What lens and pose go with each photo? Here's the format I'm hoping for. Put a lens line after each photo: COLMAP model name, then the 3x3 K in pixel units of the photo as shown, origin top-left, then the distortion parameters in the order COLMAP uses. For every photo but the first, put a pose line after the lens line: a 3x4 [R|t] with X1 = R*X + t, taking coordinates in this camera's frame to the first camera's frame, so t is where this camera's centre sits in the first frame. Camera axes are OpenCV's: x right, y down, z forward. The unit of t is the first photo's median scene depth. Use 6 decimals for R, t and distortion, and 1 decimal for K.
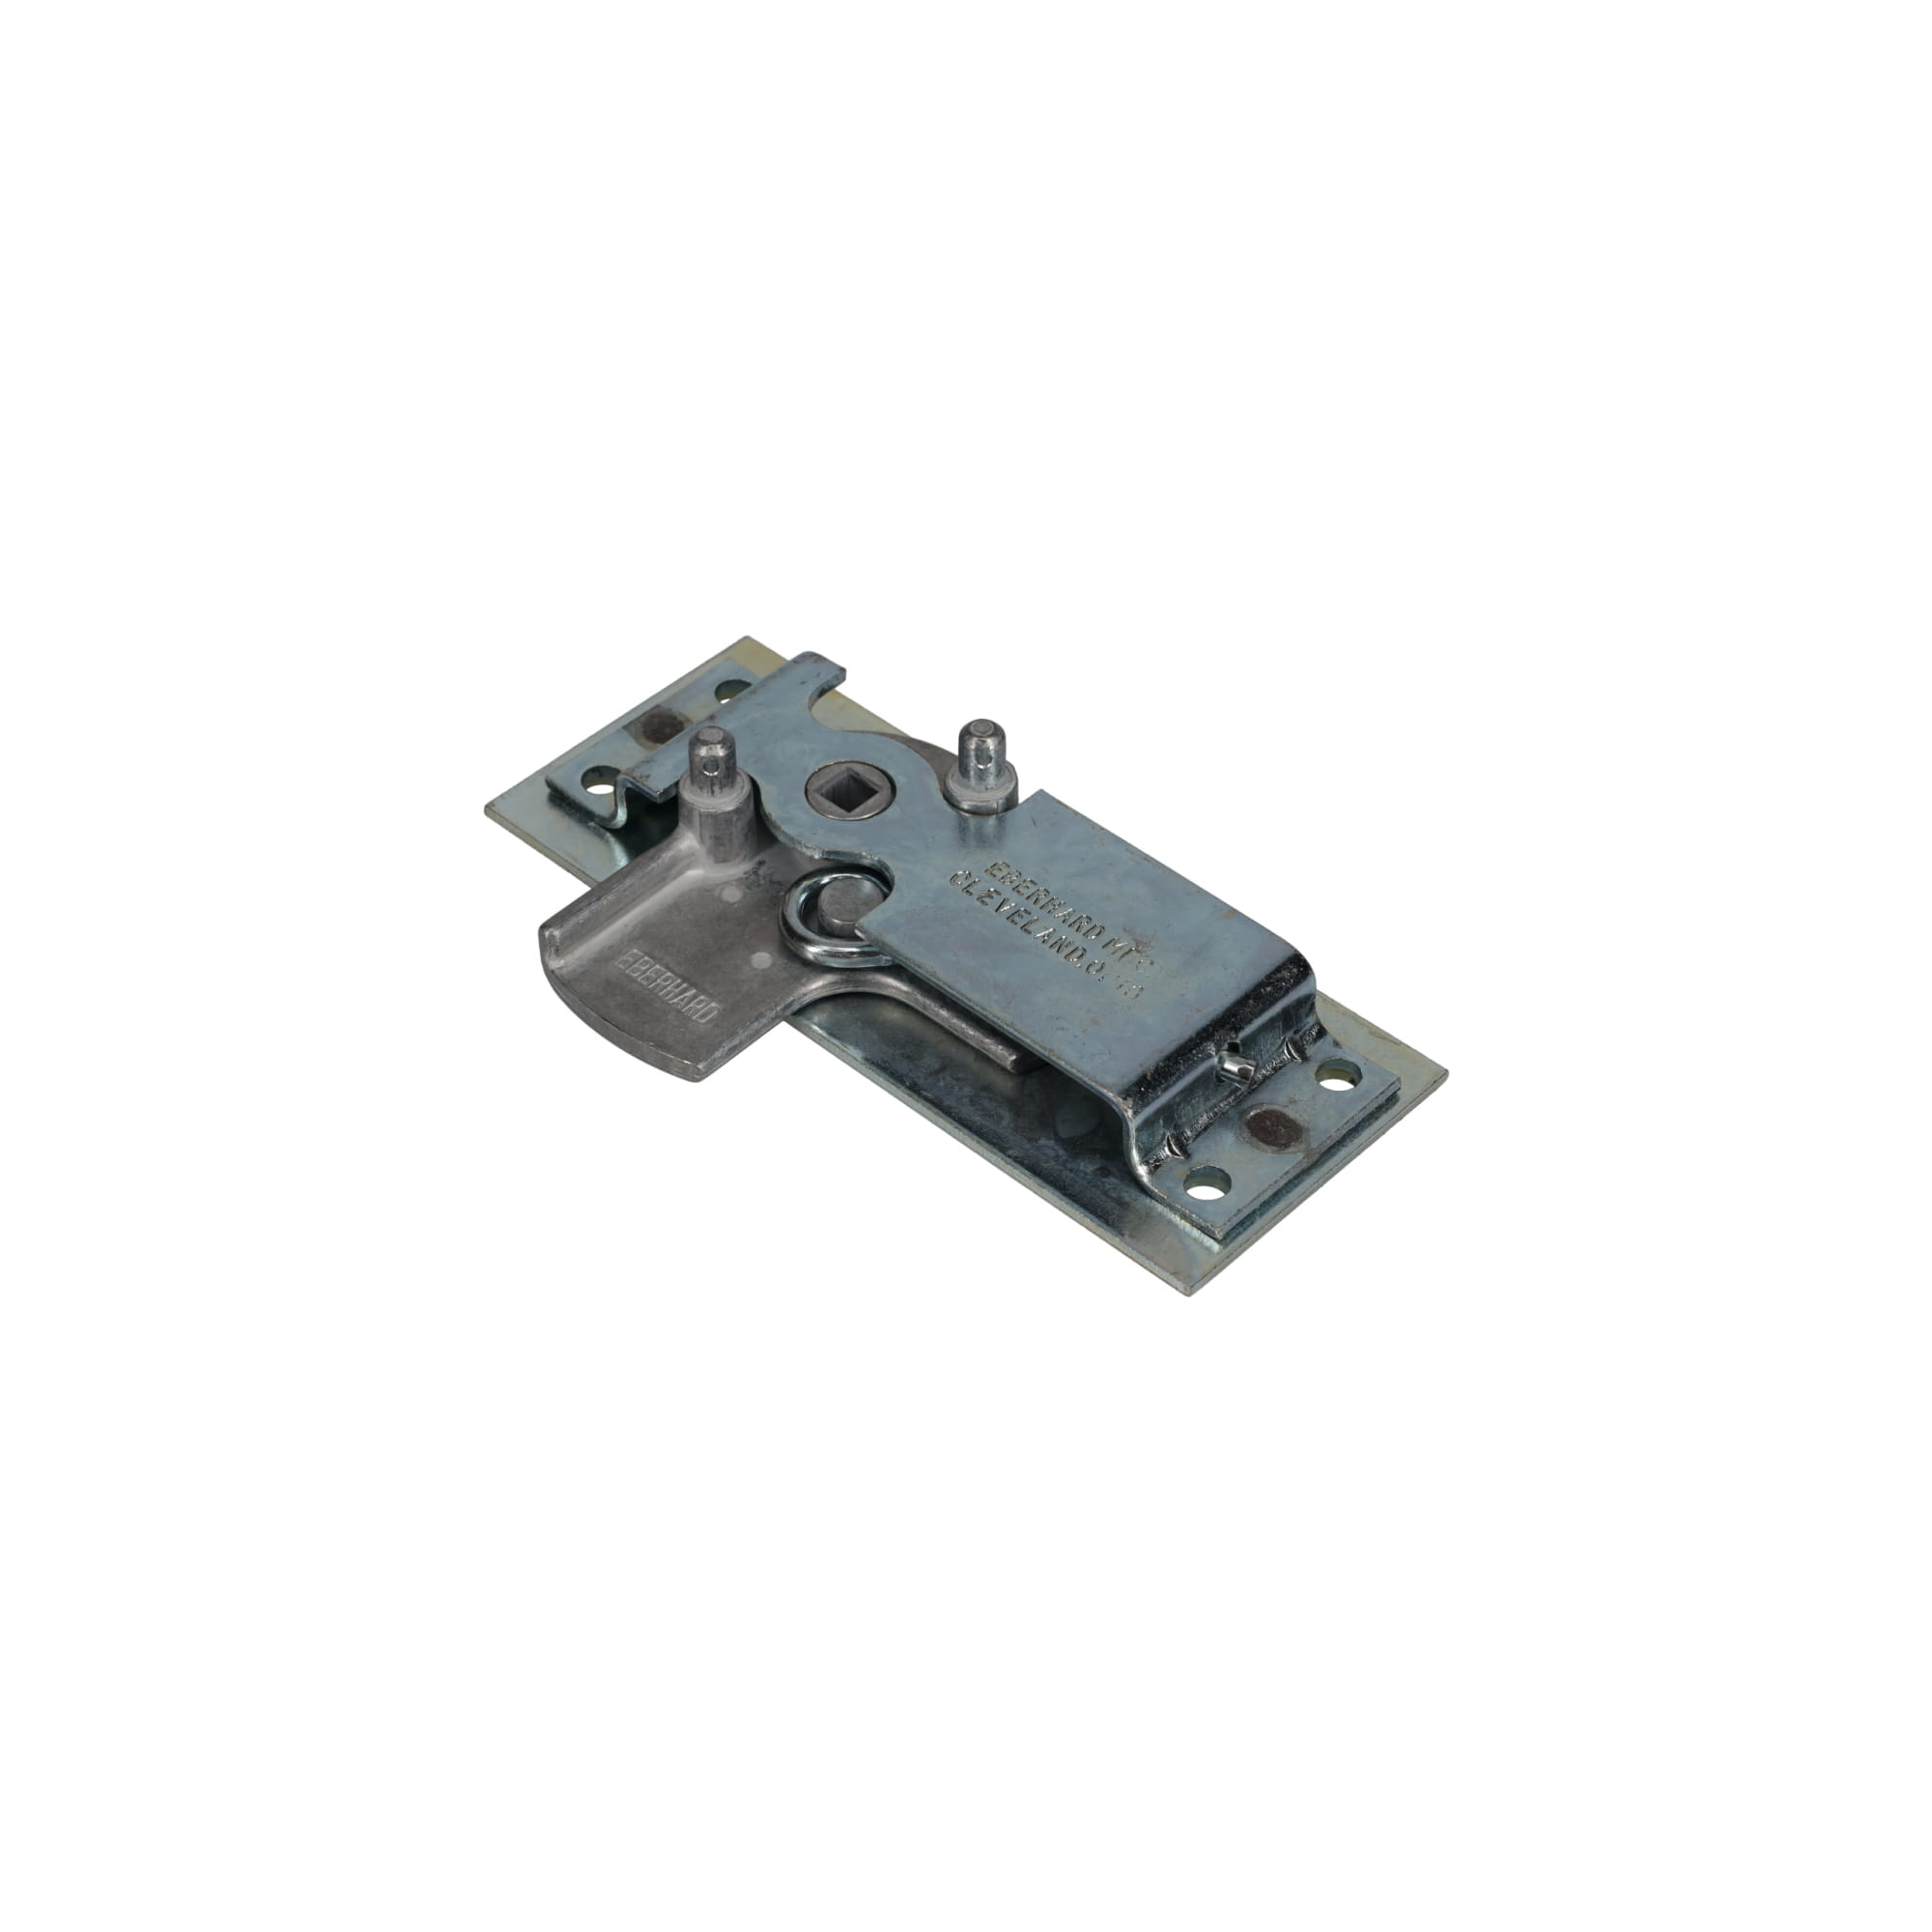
lens RADIAL K [[3828.1, 0, 966.0], [0, 3828.1, 966.0], [0, 0, 1]] dist [-0.022365, -0.011555]
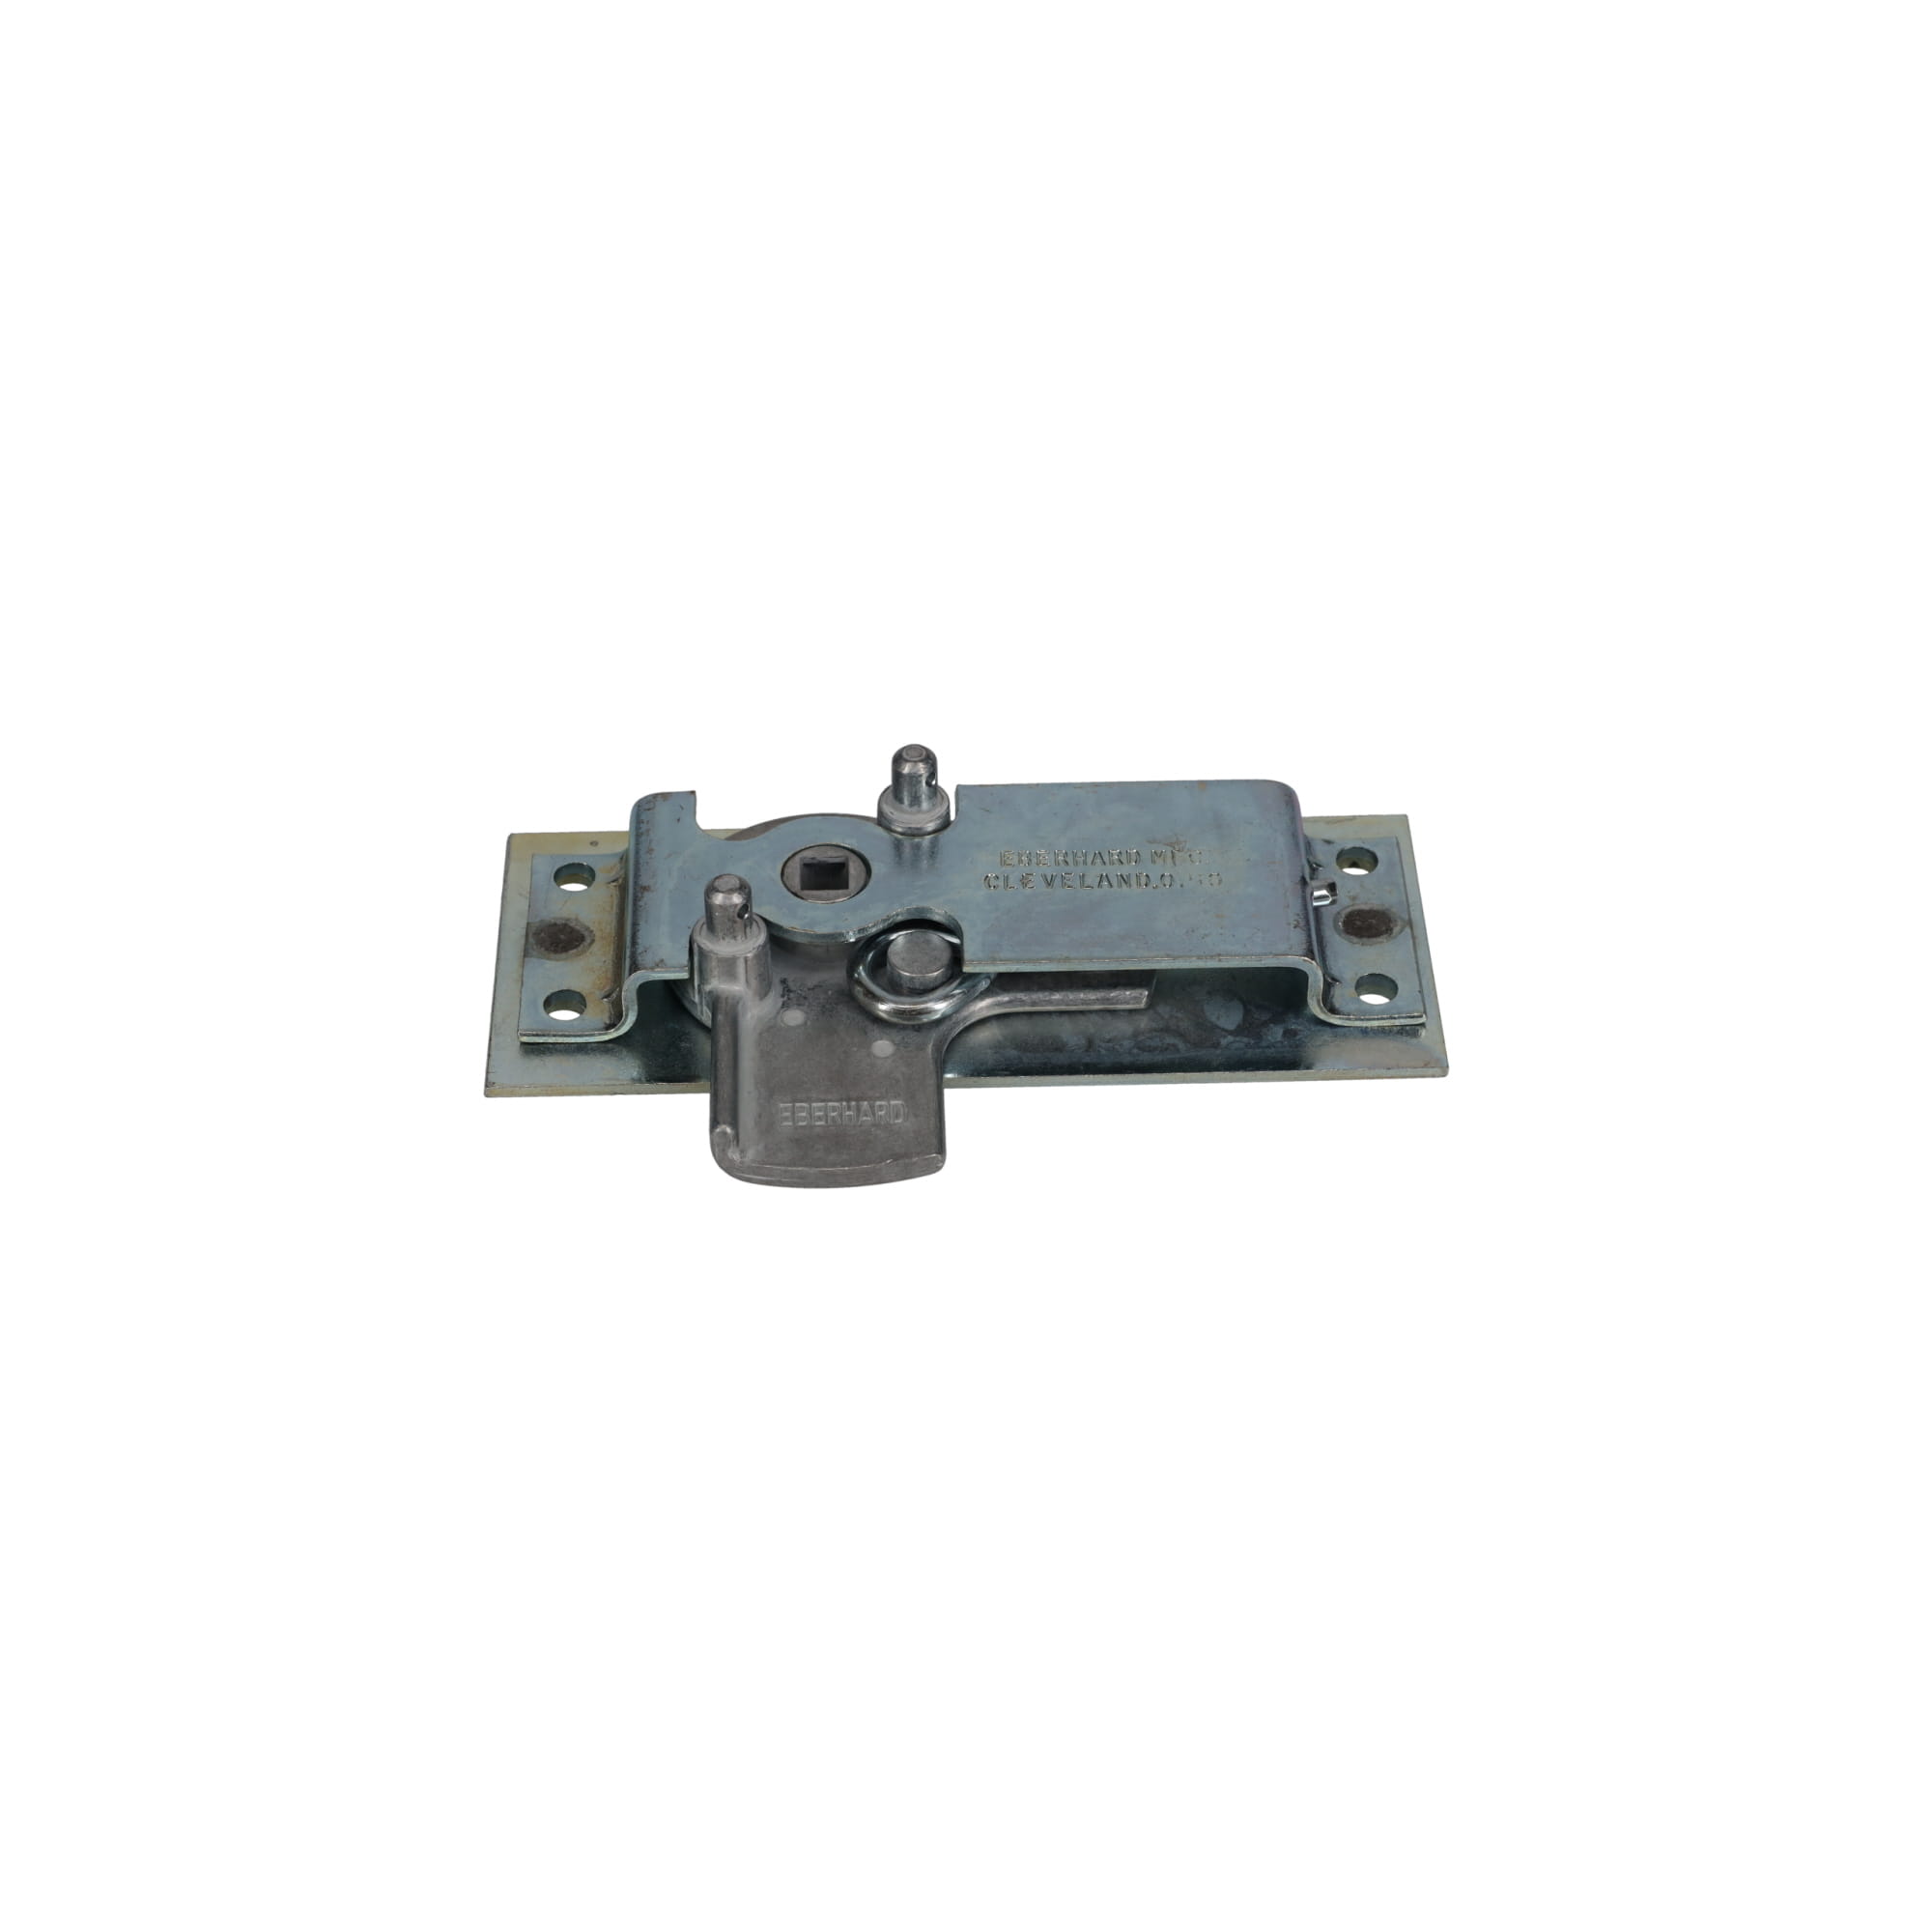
lens RADIAL K [[3828.1, 0, 966.0], [0, 3828.1, 966.0], [0, 0, 1]] dist [-0.022365, -0.011555]
pose [[0.710676, -0.491111, 0.503735, -0.542958], [0.494176, 0.858110, 0.139415, -0.152163], [-0.500729, 0.149855, 0.852534, 0.120408]]
